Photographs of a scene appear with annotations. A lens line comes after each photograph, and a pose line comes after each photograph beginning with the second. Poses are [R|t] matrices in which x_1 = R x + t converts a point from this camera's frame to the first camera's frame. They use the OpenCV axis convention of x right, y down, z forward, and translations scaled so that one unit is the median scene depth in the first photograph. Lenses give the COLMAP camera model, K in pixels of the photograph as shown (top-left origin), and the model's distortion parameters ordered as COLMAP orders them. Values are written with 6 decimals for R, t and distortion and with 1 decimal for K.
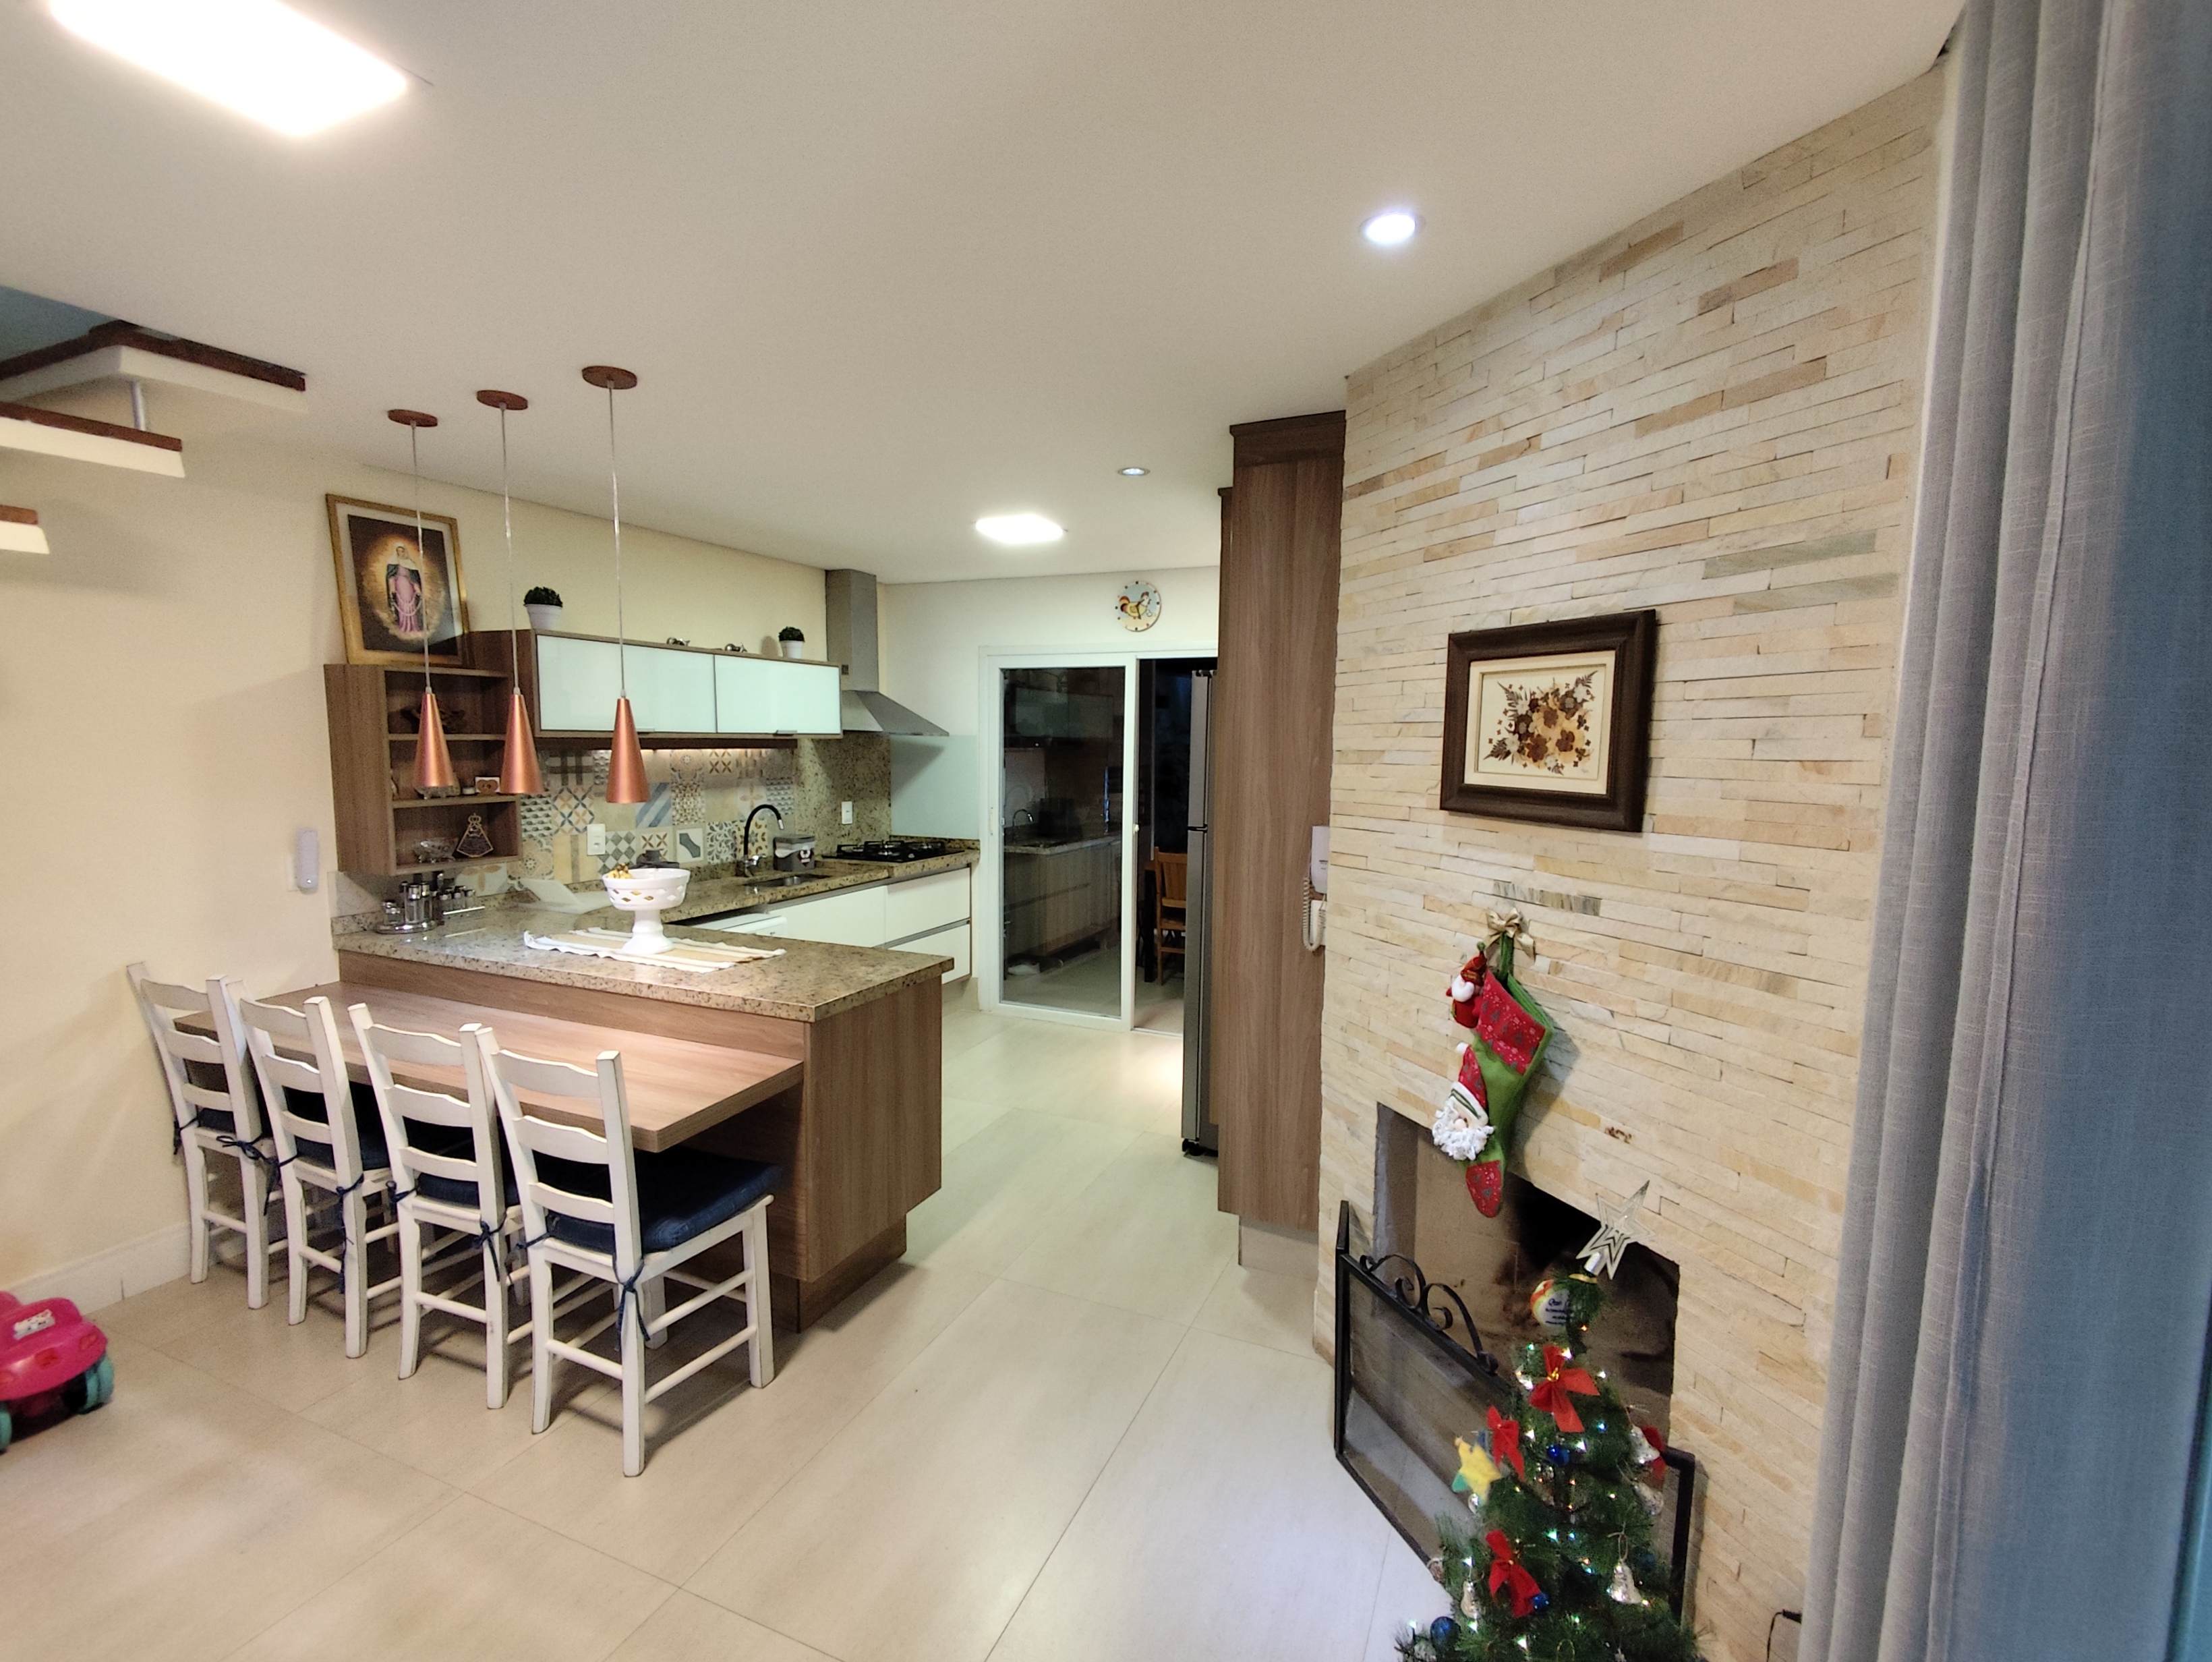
lens RADIAL K [[1015.6, 0, 1104.8], [0, 1015.6, 838.4], [0, 0, 1]] dist [0.077828, -0.071870]
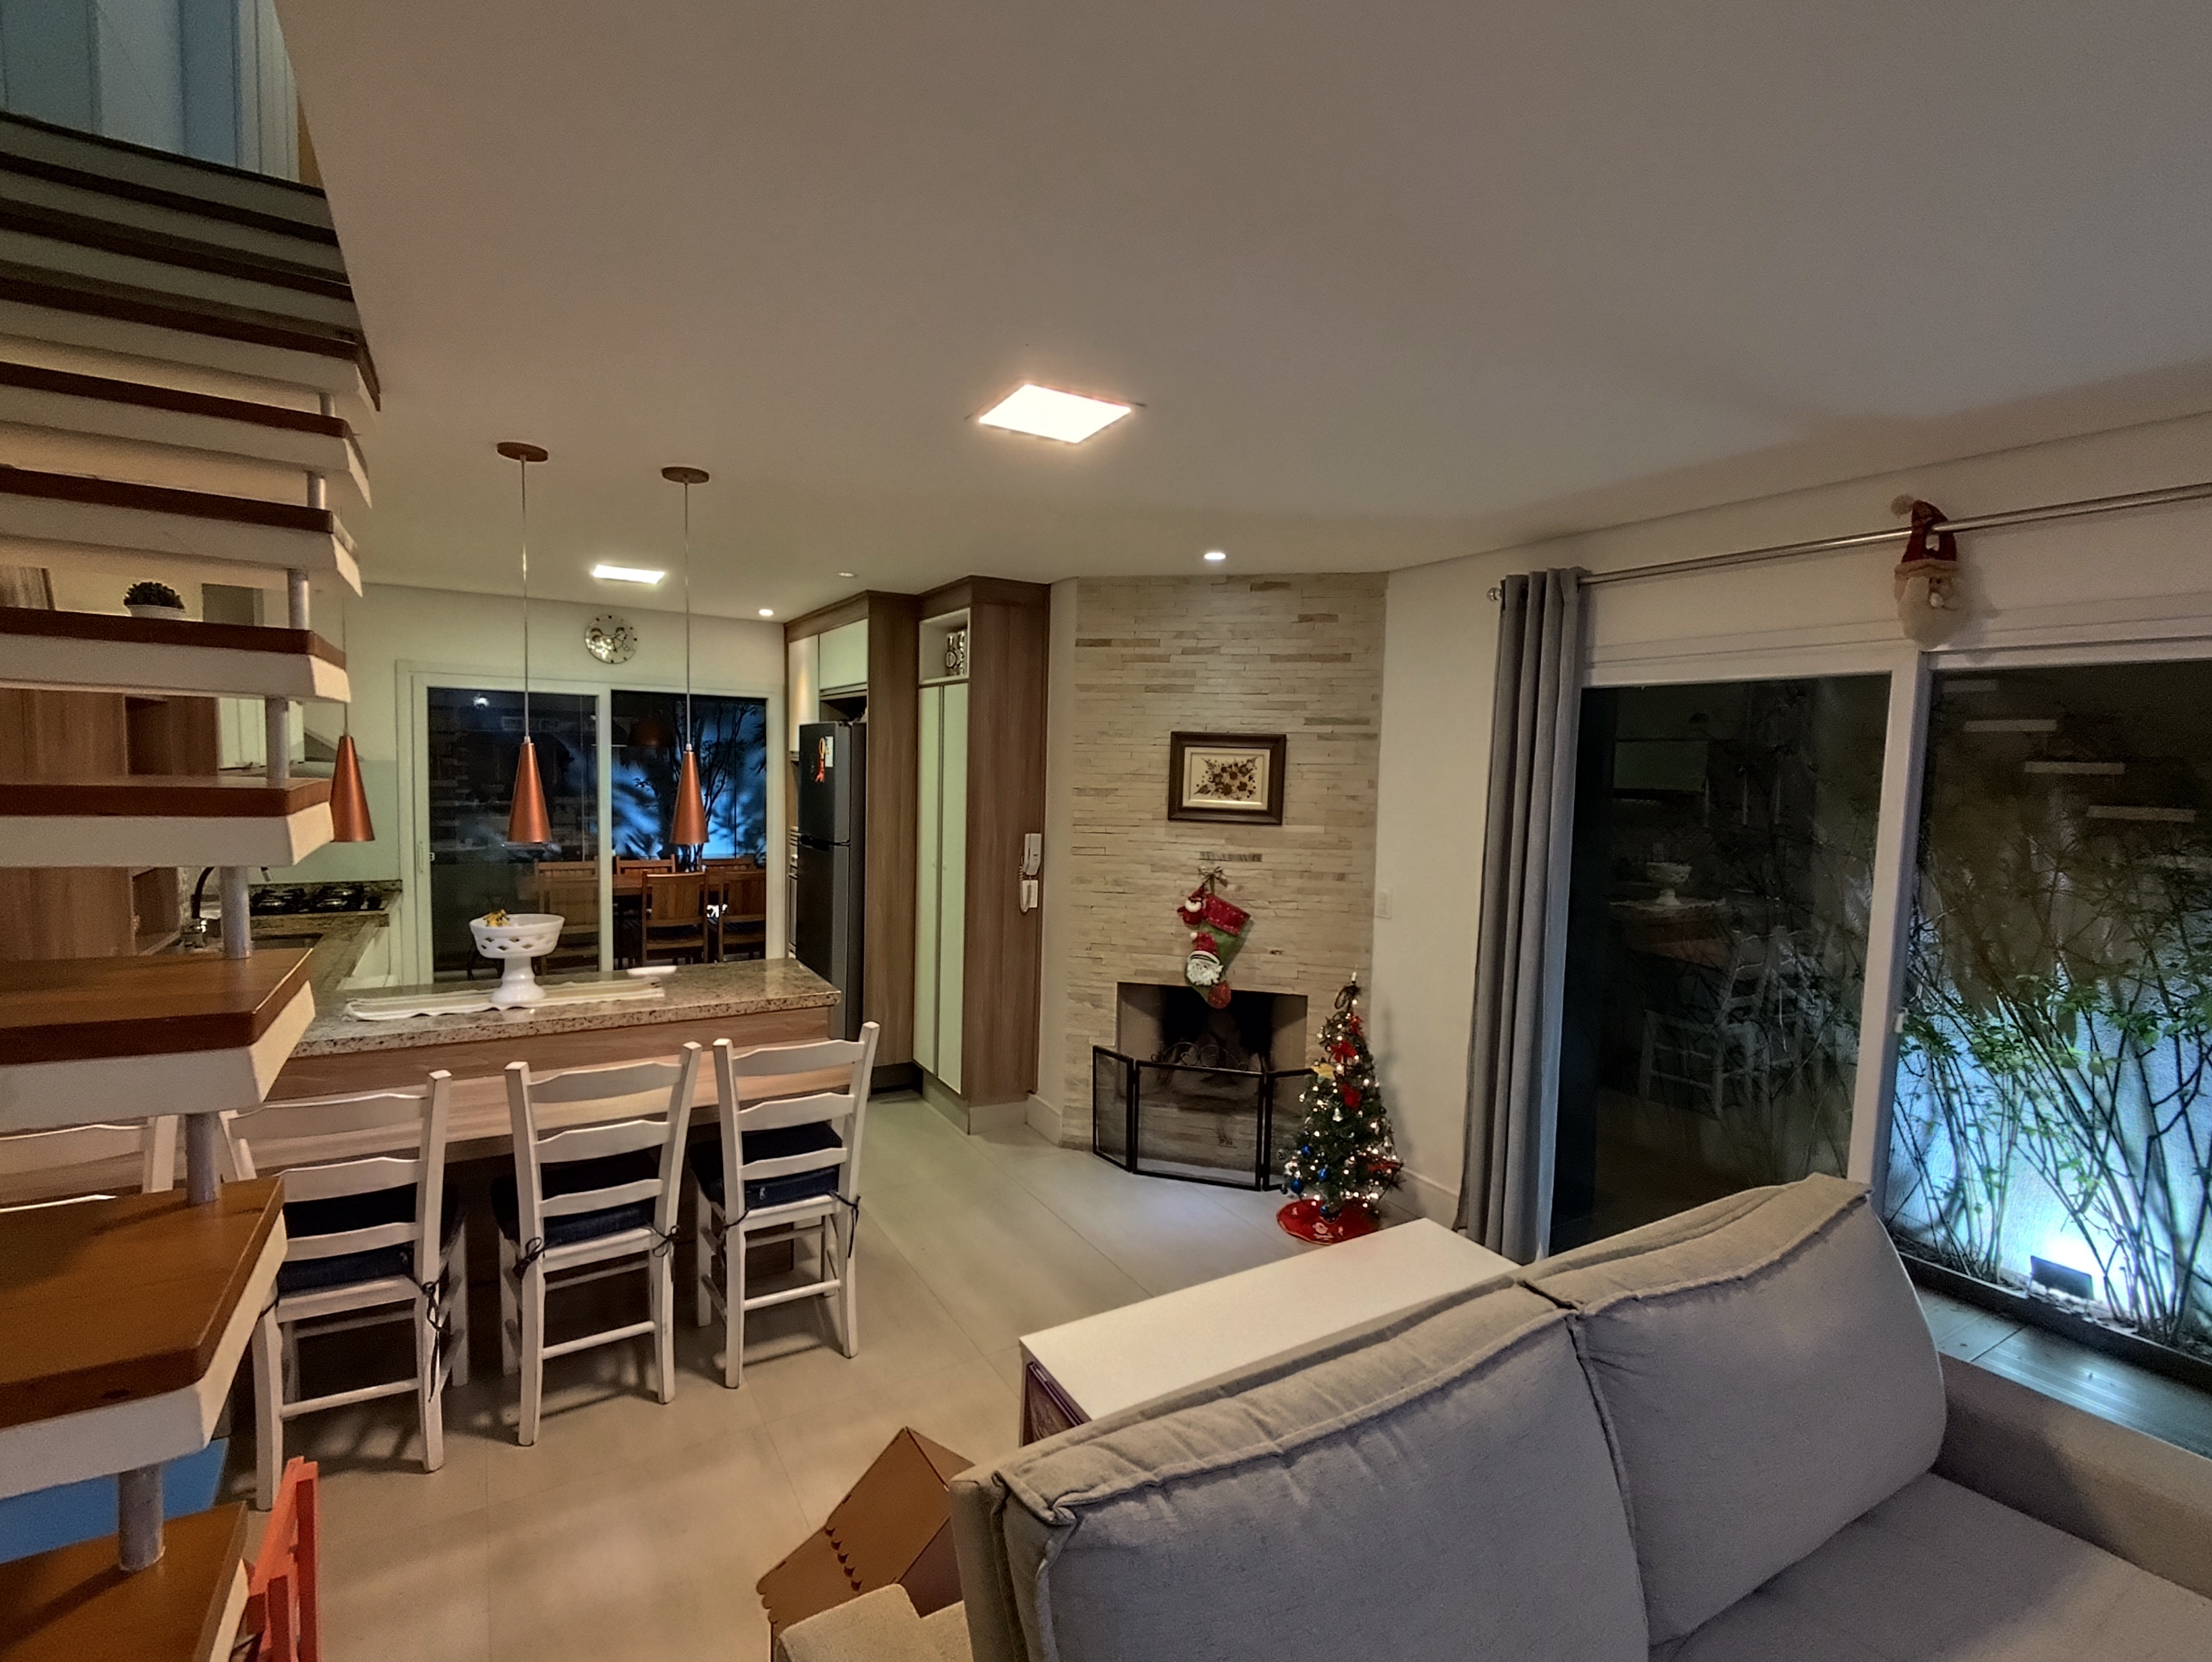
lens RADIAL K [[1015.6, 0, 1104.8], [0, 1015.6, 838.4], [0, 0, 1]] dist [0.077828, -0.071870]
pose [[0.574395, -0.056712, 0.816611, -0.895562], [0.062164, 0.997738, 0.025565, -0.032694], [-0.816214, 0.036079, 0.576622, -0.021970]]
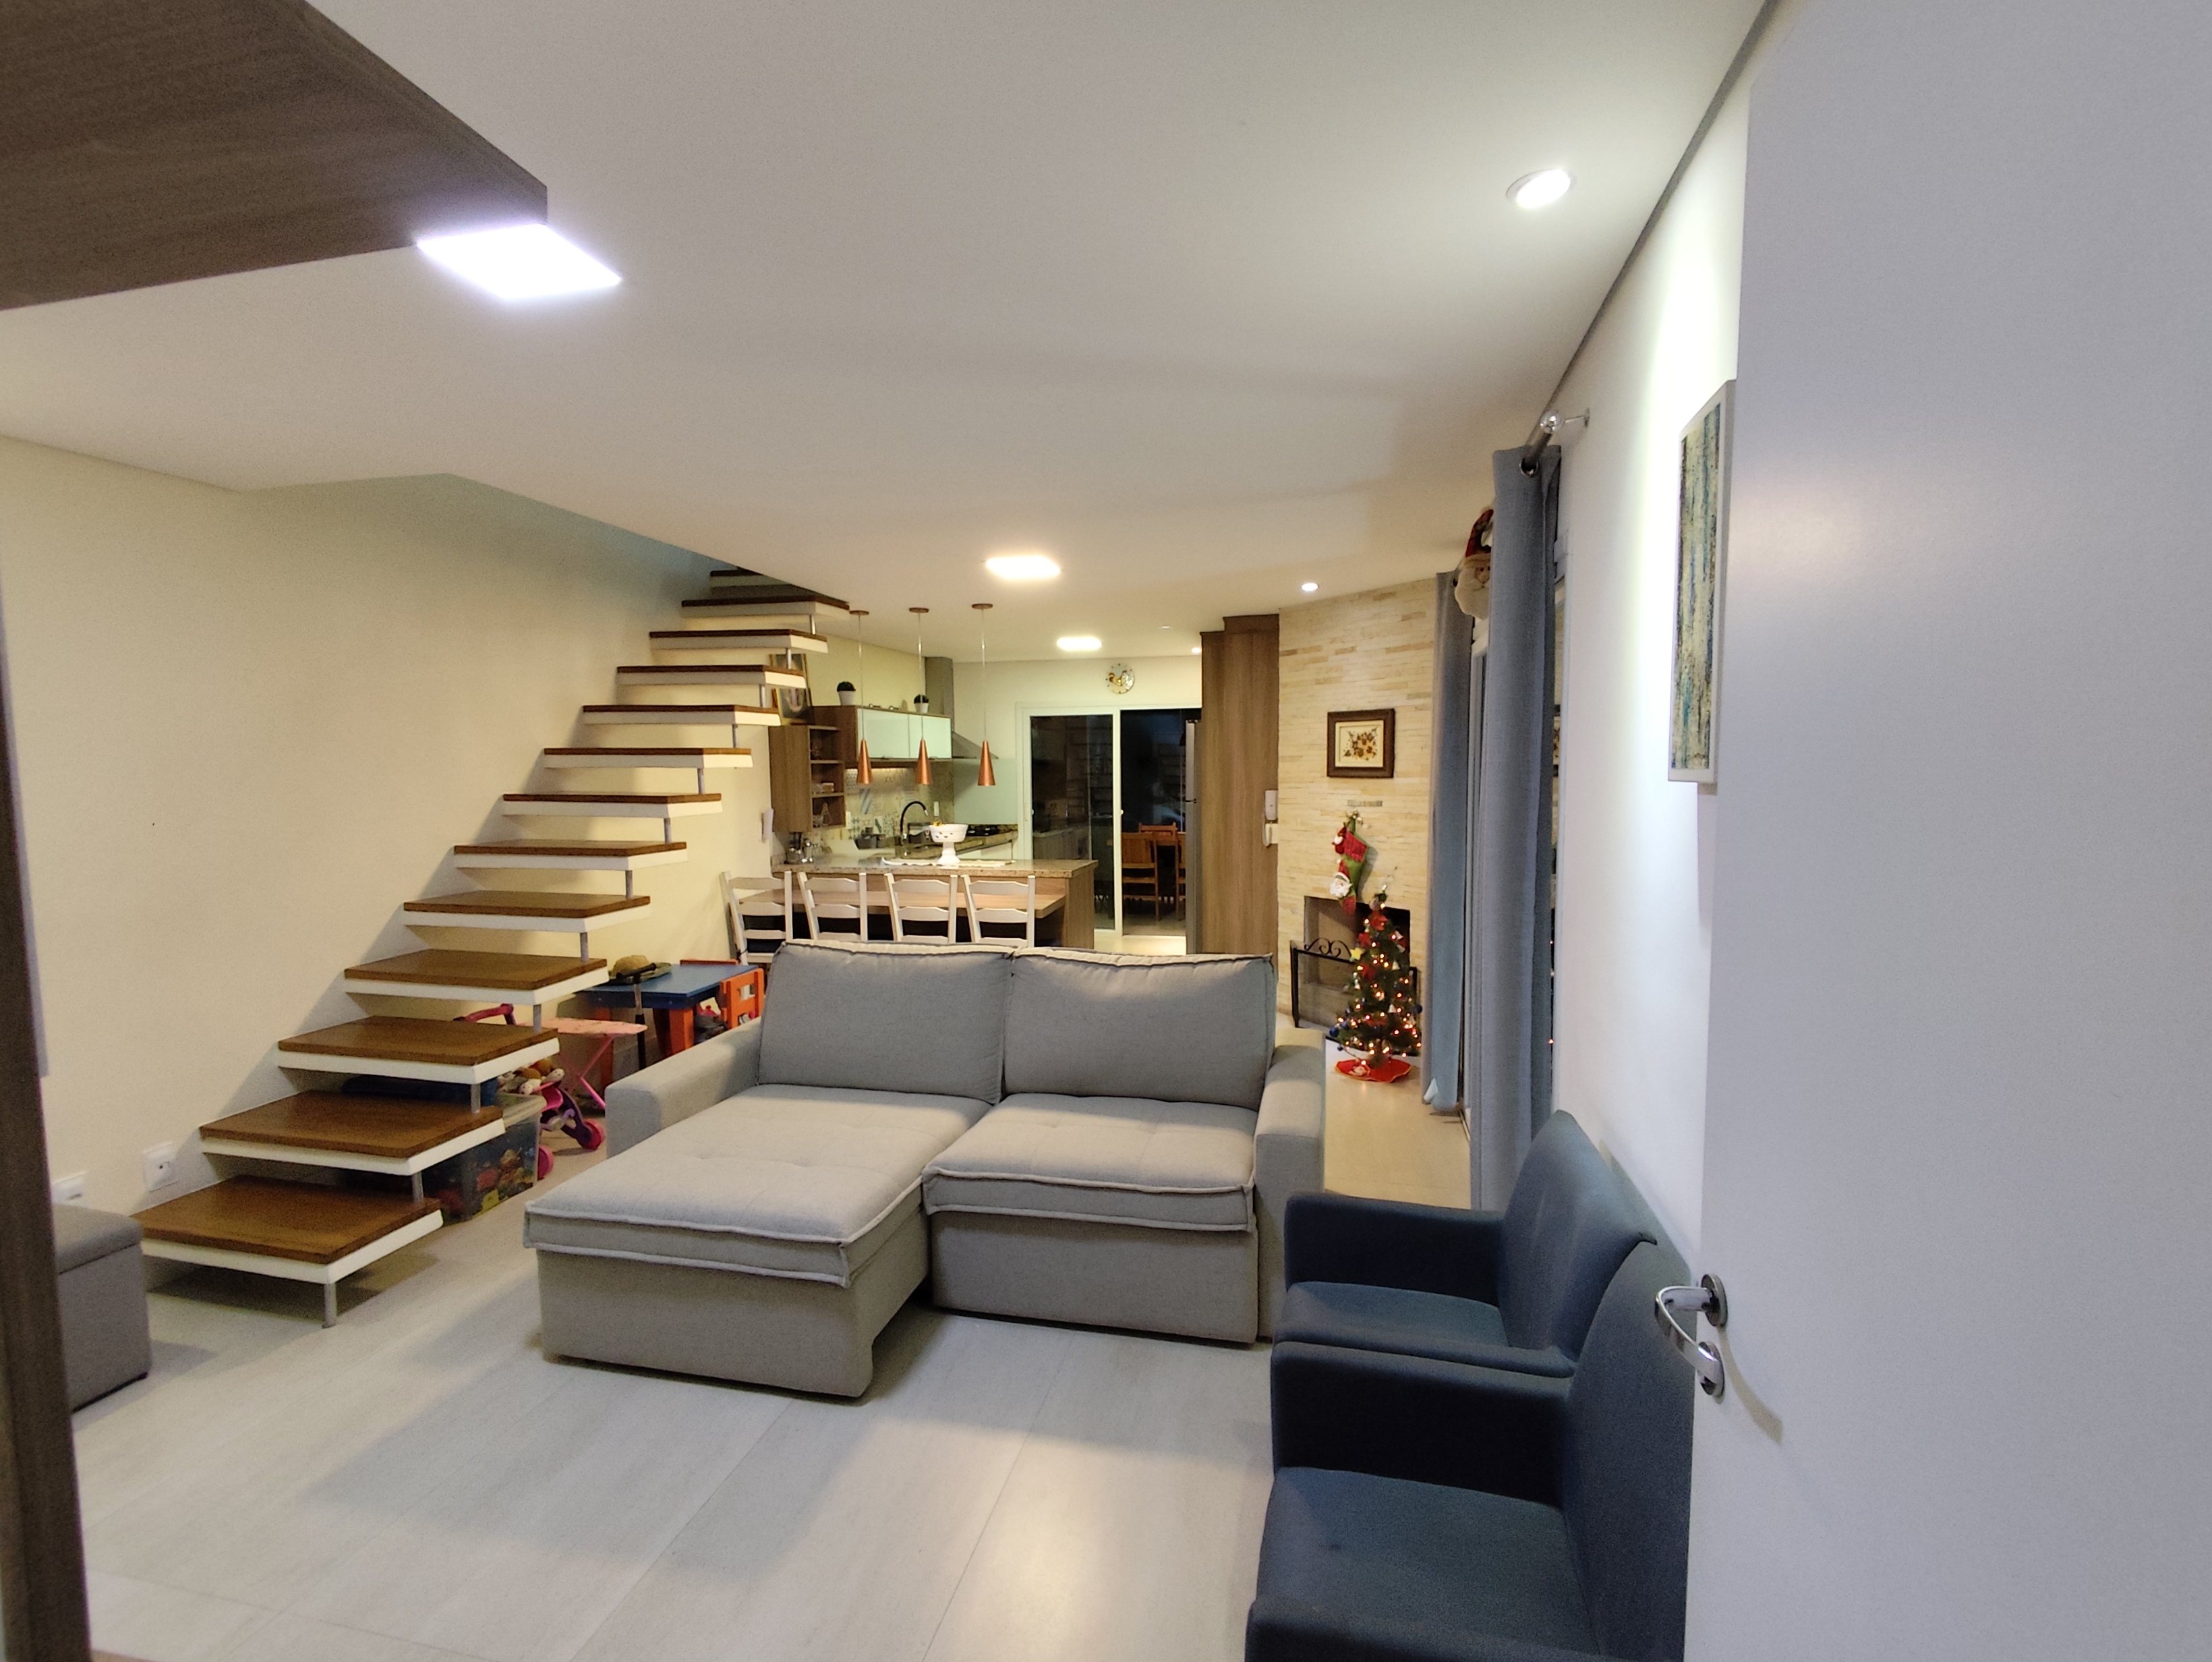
lens RADIAL K [[1015.6, 0, 1104.8], [0, 1015.6, 838.4], [0, 0, 1]] dist [0.077828, -0.071870]
pose [[0.982831, -0.035287, 0.181103, -0.492466], [0.040003, 0.998947, -0.022453, 0.114277], [-0.180120, 0.029312, 0.983208, -1.021093]]
